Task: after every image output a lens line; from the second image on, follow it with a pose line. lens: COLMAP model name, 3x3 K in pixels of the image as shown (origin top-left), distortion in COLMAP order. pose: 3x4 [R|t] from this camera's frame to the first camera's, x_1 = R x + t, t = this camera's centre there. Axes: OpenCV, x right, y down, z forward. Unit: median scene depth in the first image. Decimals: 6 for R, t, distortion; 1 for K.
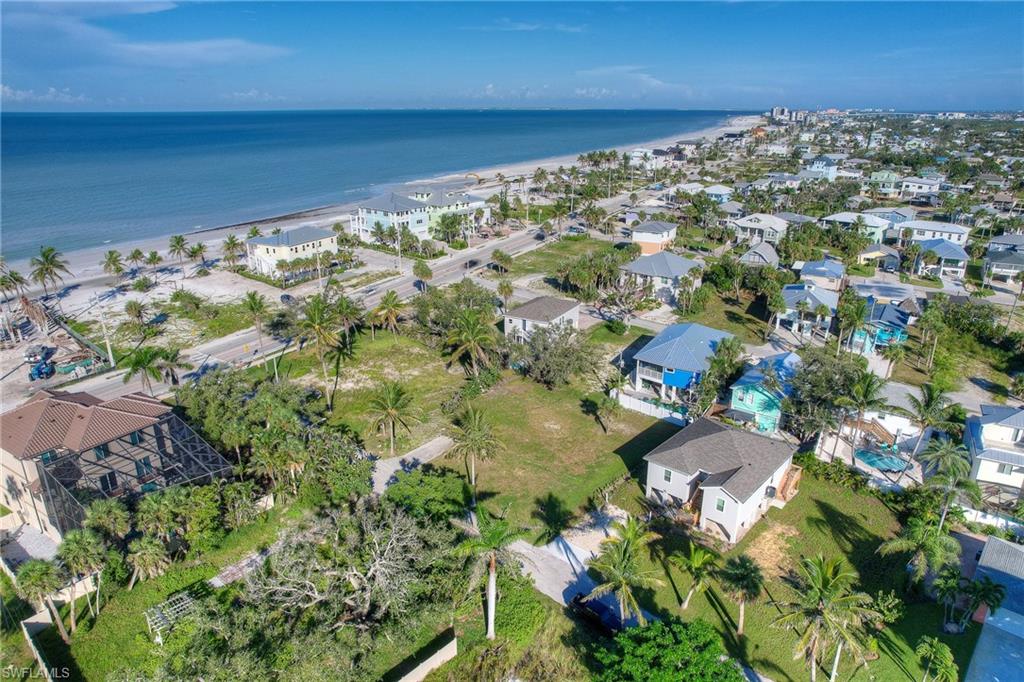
lens RADIAL K [[667.1, 0, 512.0], [0, 667.1, 341.0], [0, 0, 1]] dist [-0.077515, 0.073579]
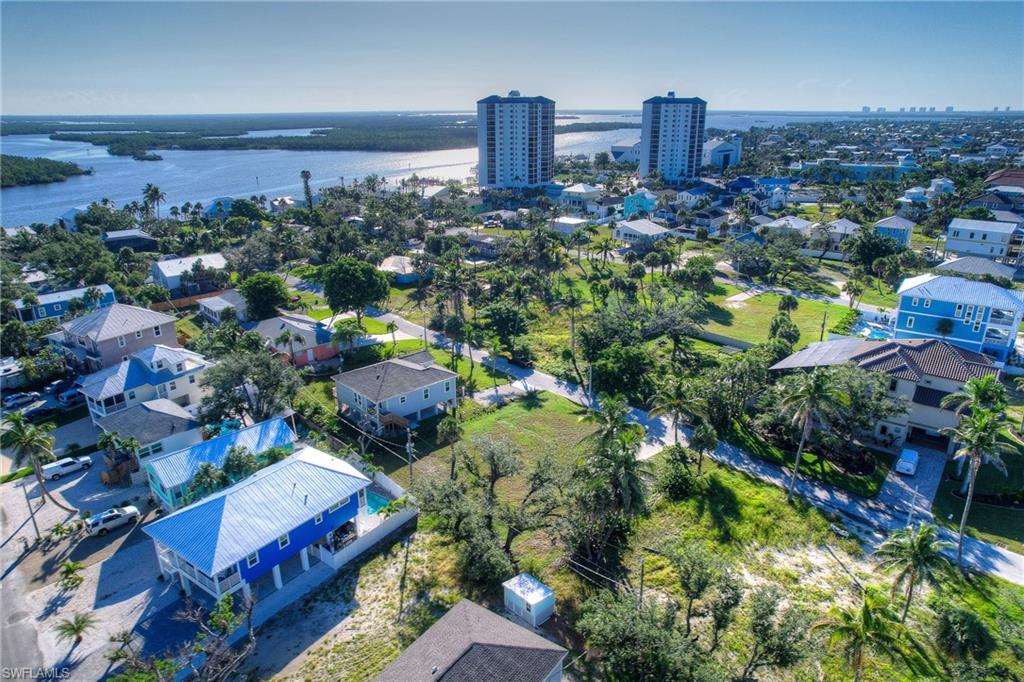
lens RADIAL K [[662.7, 0, 512.0], [0, 662.7, 341.0], [0, 0, 1]] dist [-0.081507, 0.077689]
pose [[-0.995646, -0.025676, 0.089608, -0.012048], [0.036619, 0.776287, 0.629315, -0.418293], [-0.085720, 0.629856, -0.771967, 1.186566]]
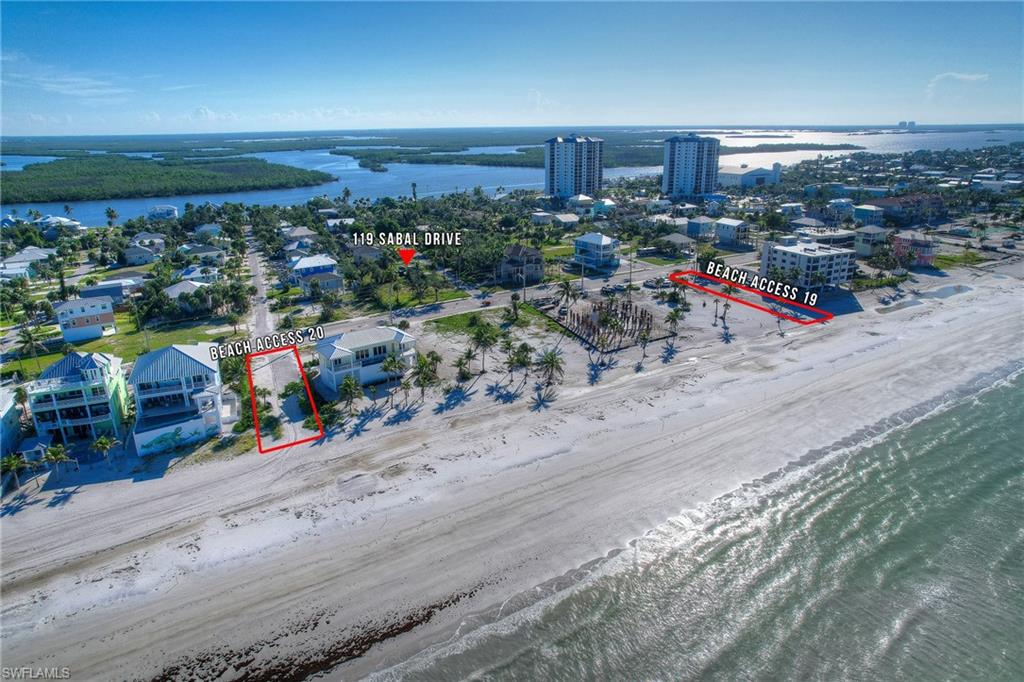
lens RADIAL K [[653.3, 0, 512.0], [0, 653.3, 341.0], [0, 0, 1]] dist [-0.076322, 0.068849]
pose [[-0.904364, -0.122921, 0.408677, -1.291699], [0.156226, 0.795792, 0.585071, -0.950429], [-0.397139, 0.592963, -0.700482, 2.282202]]
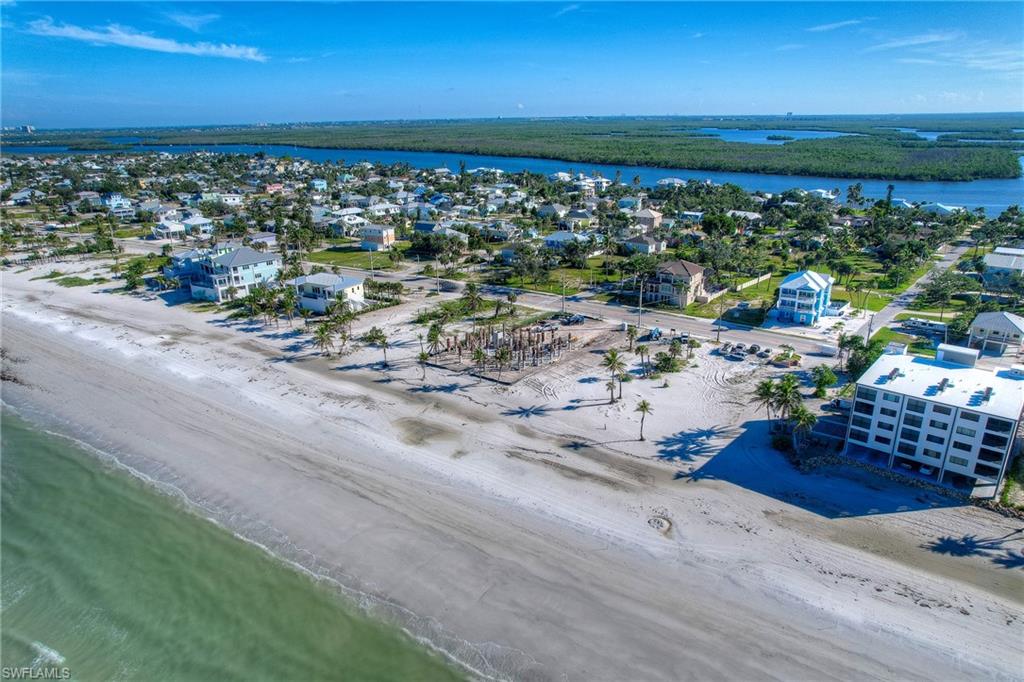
lens RADIAL K [[651.1, 0, 513.8], [0, 651.1, 350.8], [0, 0, 1]] dist [-0.075945, 0.072277]
pose [[0.037996, -0.341650, 0.939059, -2.135189], [0.350216, 0.884687, 0.307698, -0.425010], [-0.935898, 0.317183, 0.153266, 0.821512]]
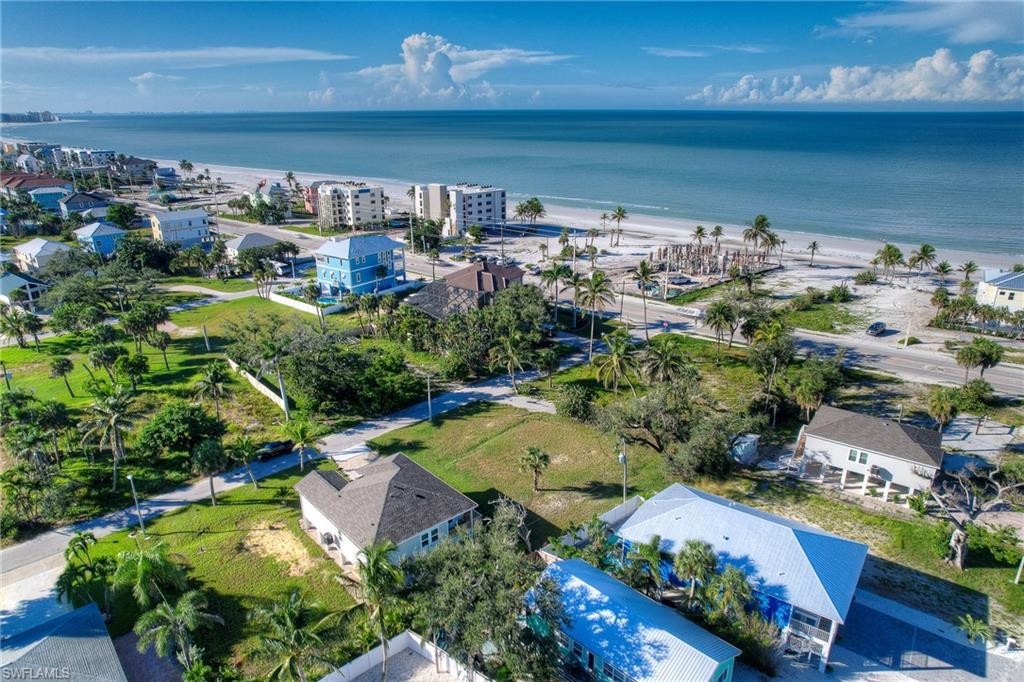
lens RADIAL K [[662.7, 0, 512.0], [0, 662.7, 341.0], [0, 0, 1]] dist [-0.081507, 0.077689]
pose [[-0.108382, 0.336193, -0.935536, 0.650658], [-0.330932, 0.875203, 0.352850, -0.236198], [0.937410, 0.347841, 0.016401, 0.659879]]
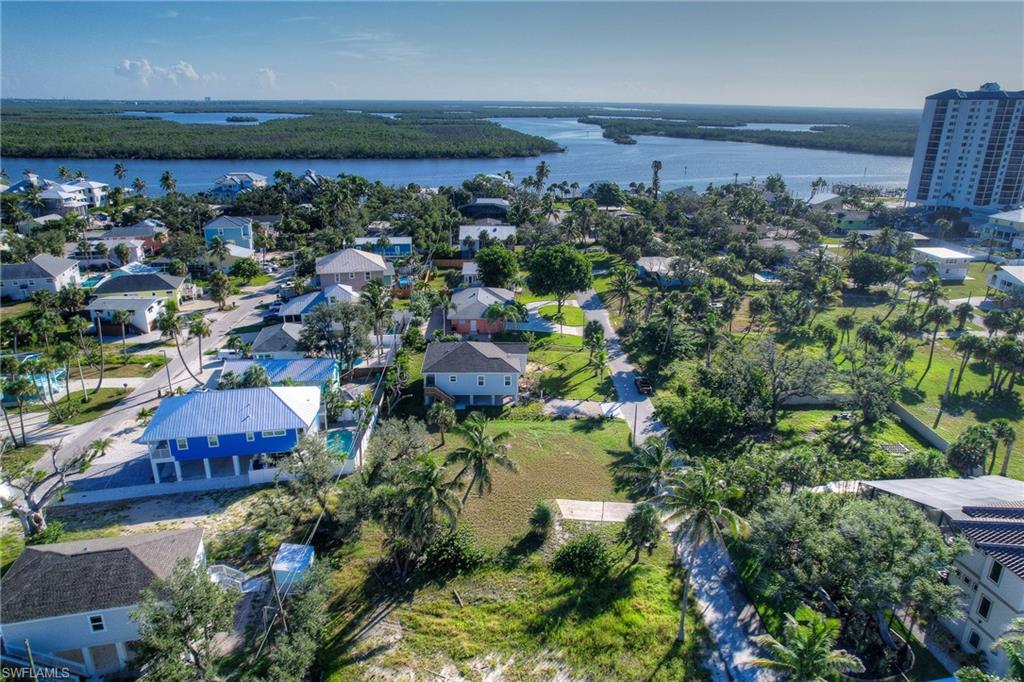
lens RADIAL K [[686.2, 0, 512.0], [0, 686.2, 341.0], [0, 0, 1]] dist [-0.086710, 0.084902]
pose [[-0.684390, -0.249406, 0.685133, -0.400393], [0.236319, 0.813072, 0.532041, -0.342619], [-0.689756, 0.526034, -0.497518, 0.987518]]
